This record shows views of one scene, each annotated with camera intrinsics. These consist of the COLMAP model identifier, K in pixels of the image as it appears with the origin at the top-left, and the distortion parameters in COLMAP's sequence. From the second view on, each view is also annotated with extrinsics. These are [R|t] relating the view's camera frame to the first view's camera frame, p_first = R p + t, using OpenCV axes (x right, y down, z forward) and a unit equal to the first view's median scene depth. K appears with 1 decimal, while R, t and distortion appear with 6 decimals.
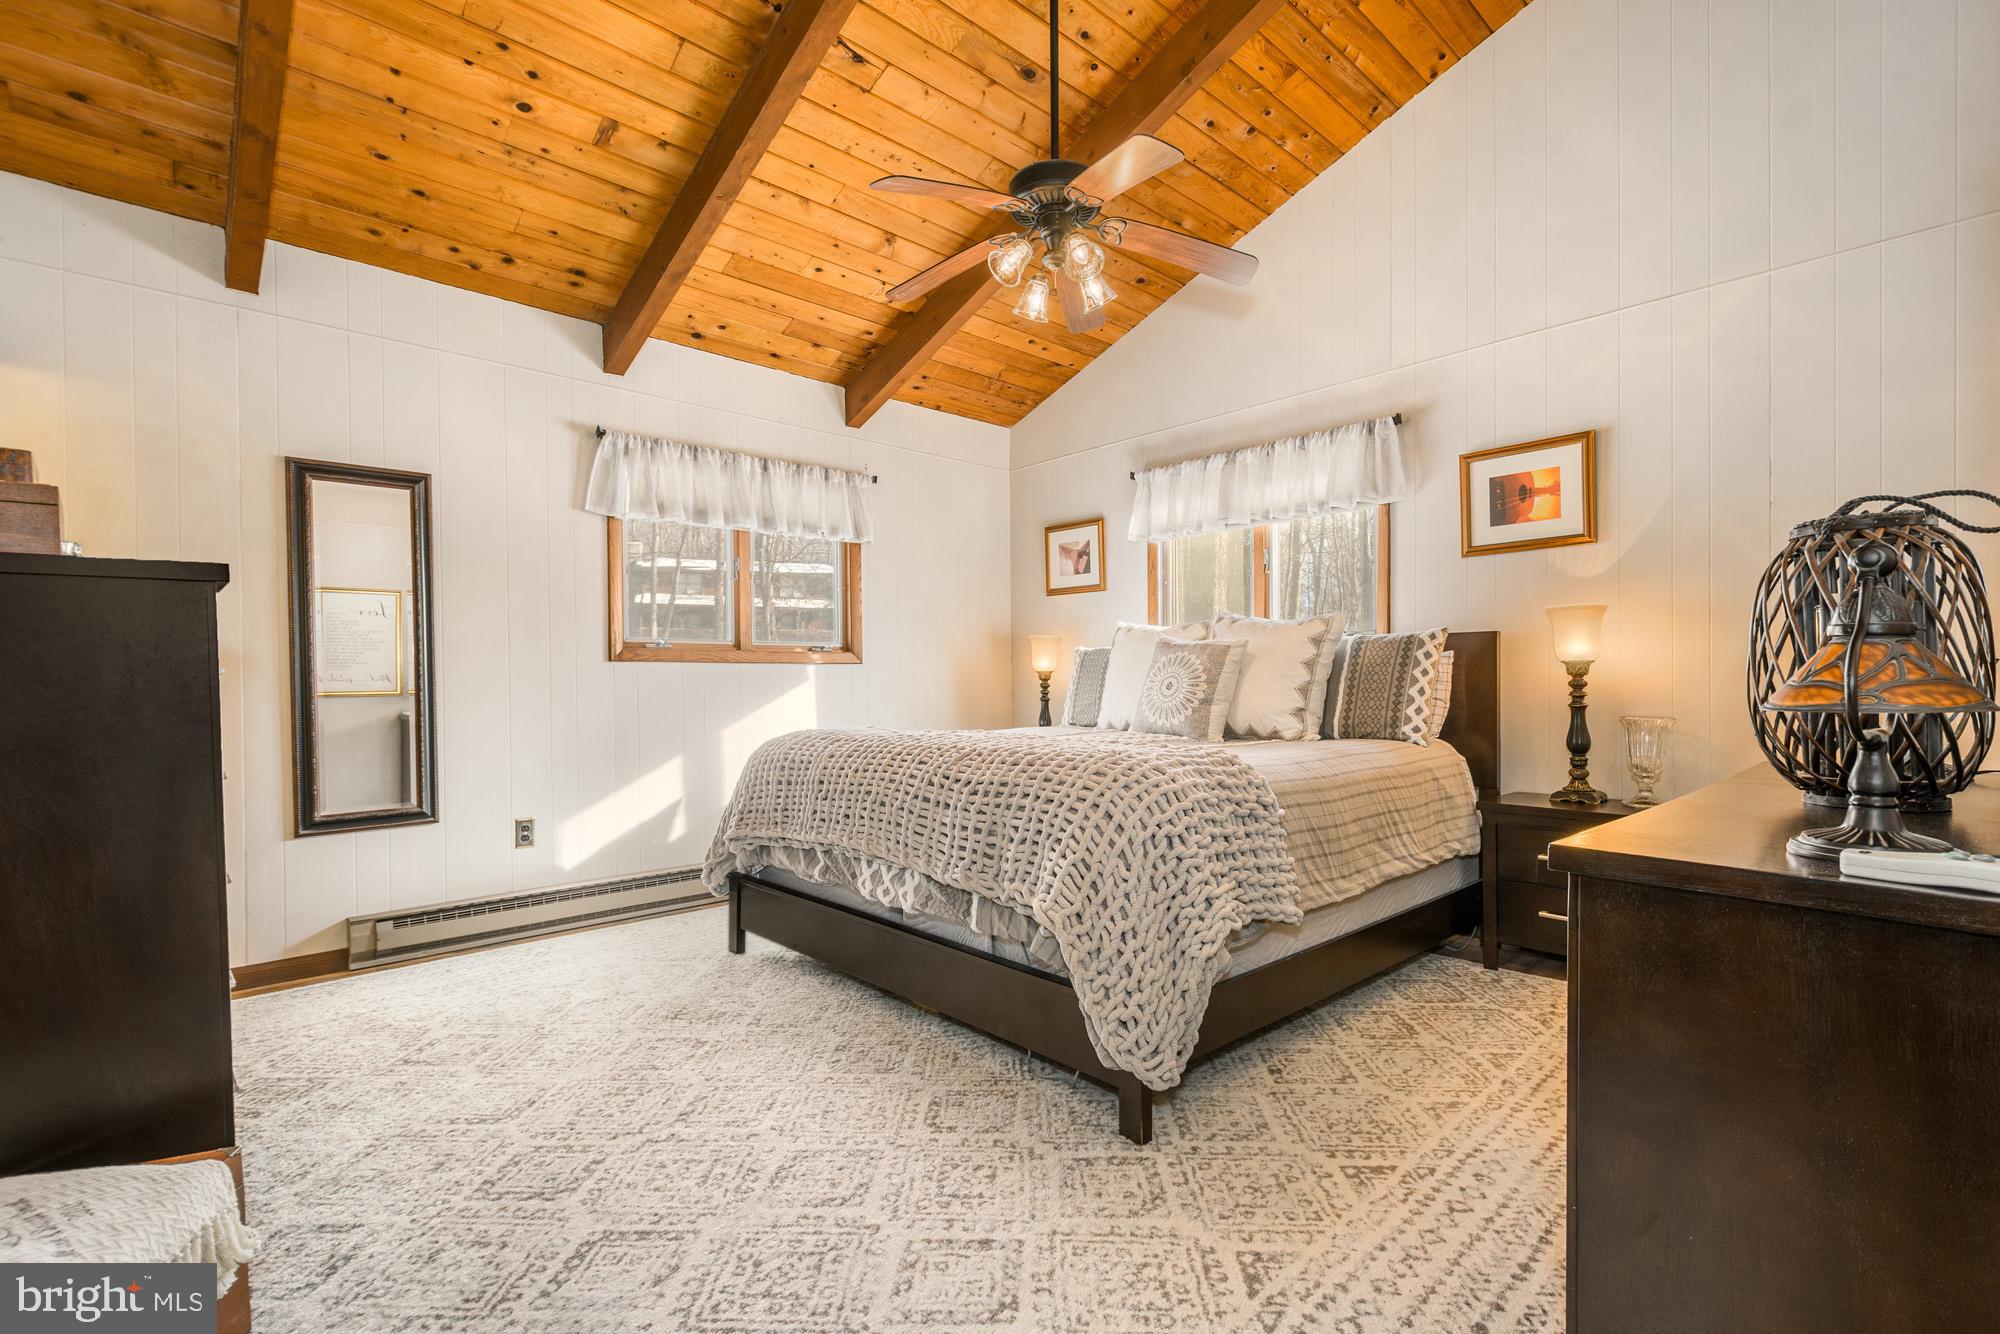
lens RADIAL K [[887.9, 0, 1014.6], [0, 887.9, 691.3], [0, 0, 1]] dist [0.000804, -0.000839]
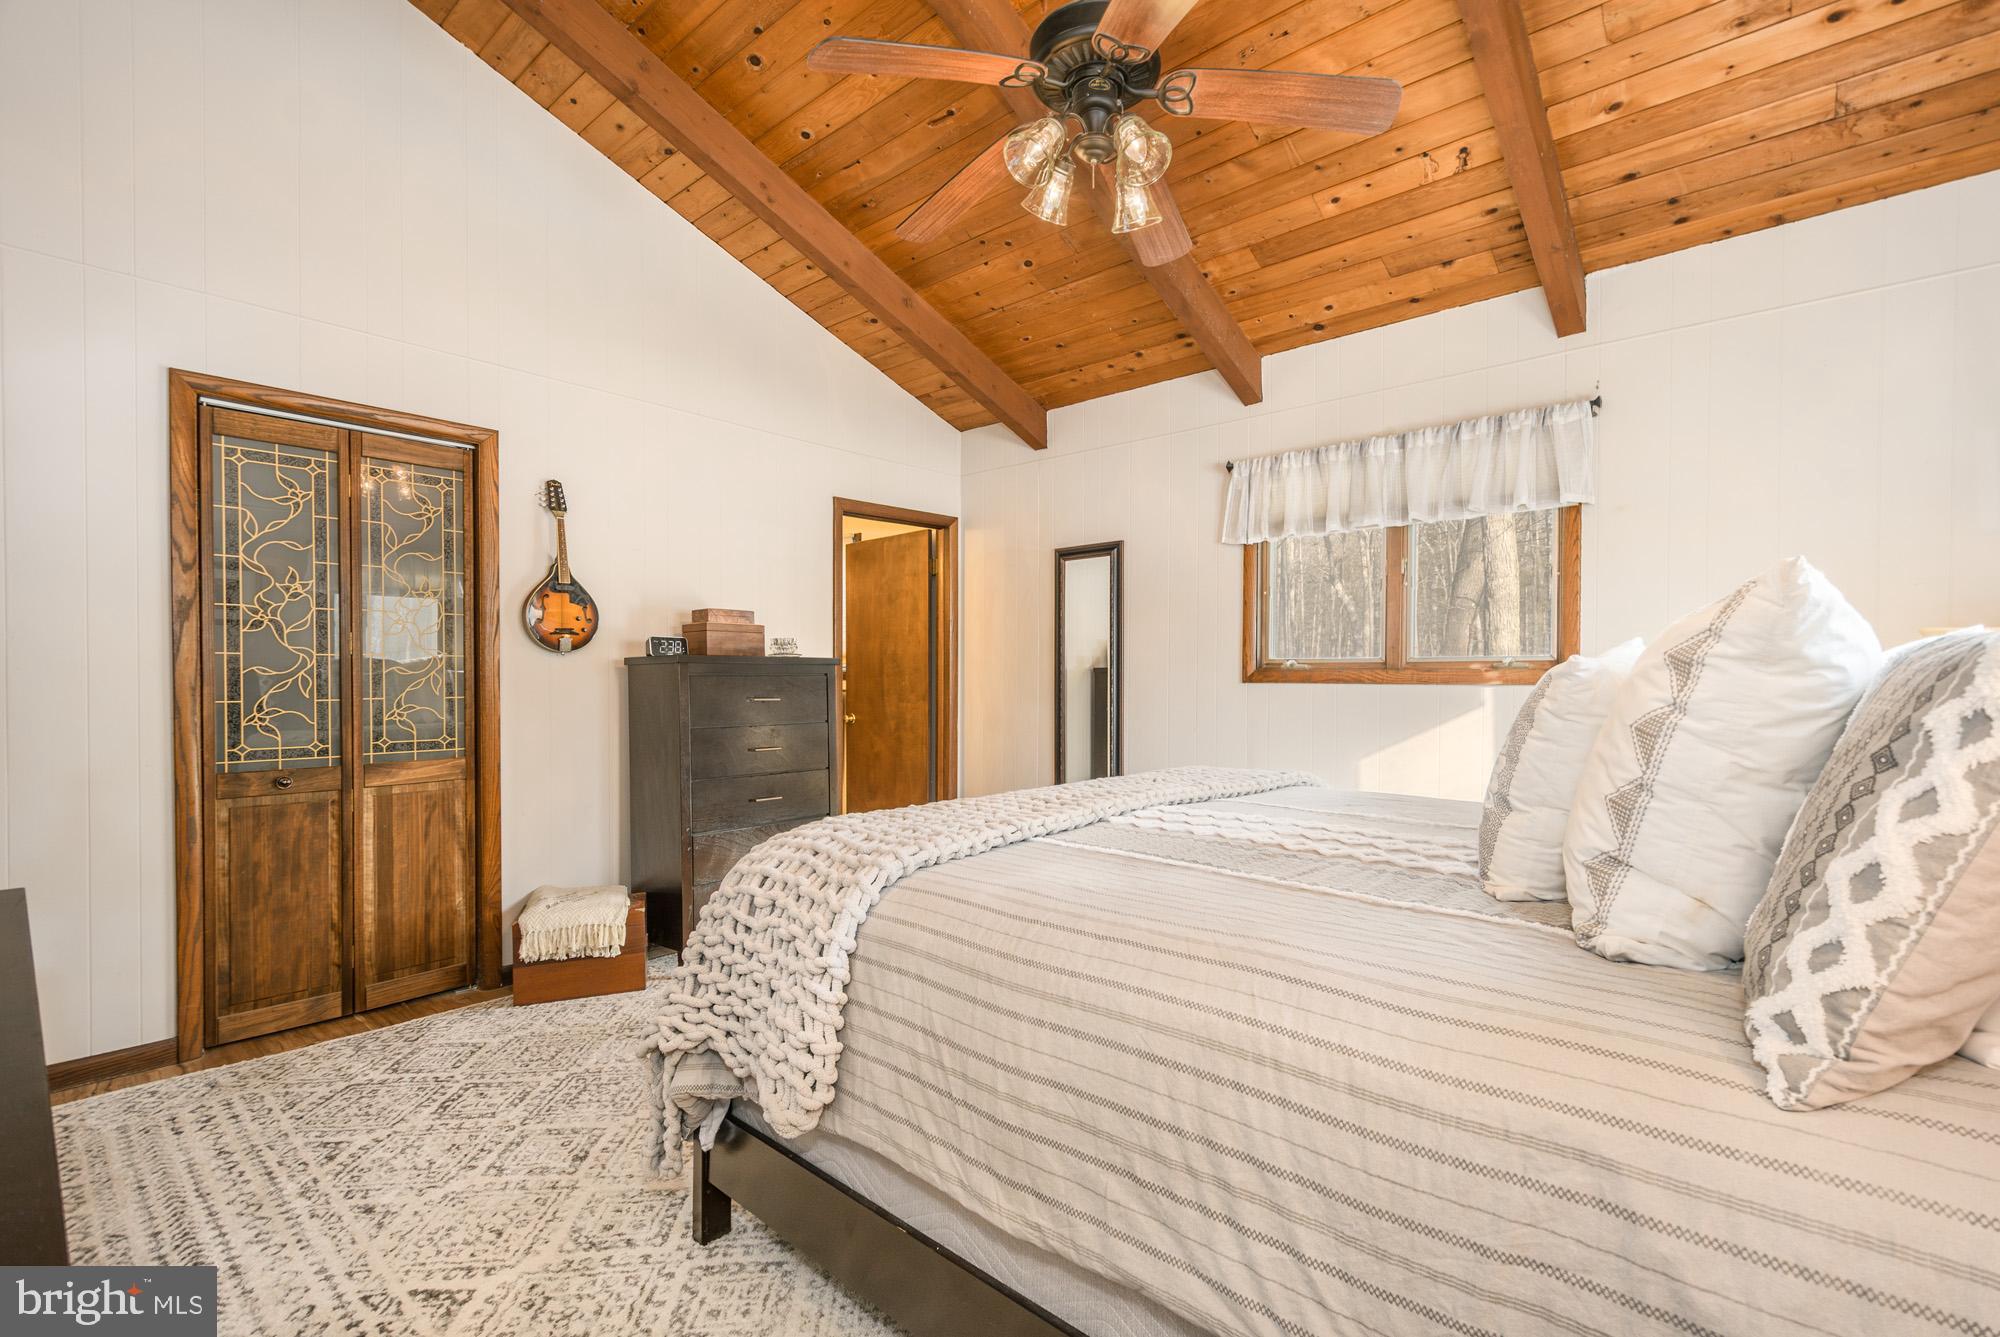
lens RADIAL K [[887.9, 0, 1014.6], [0, 887.9, 692.8], [0, 0, 1]] dist [0.000804, -0.000839]
pose [[0.101939, 0.023502, -0.994513, 0.543461], [-0.017899, 0.999602, 0.021787, -0.039358], [0.994630, 0.015580, 0.102319, 0.618107]]
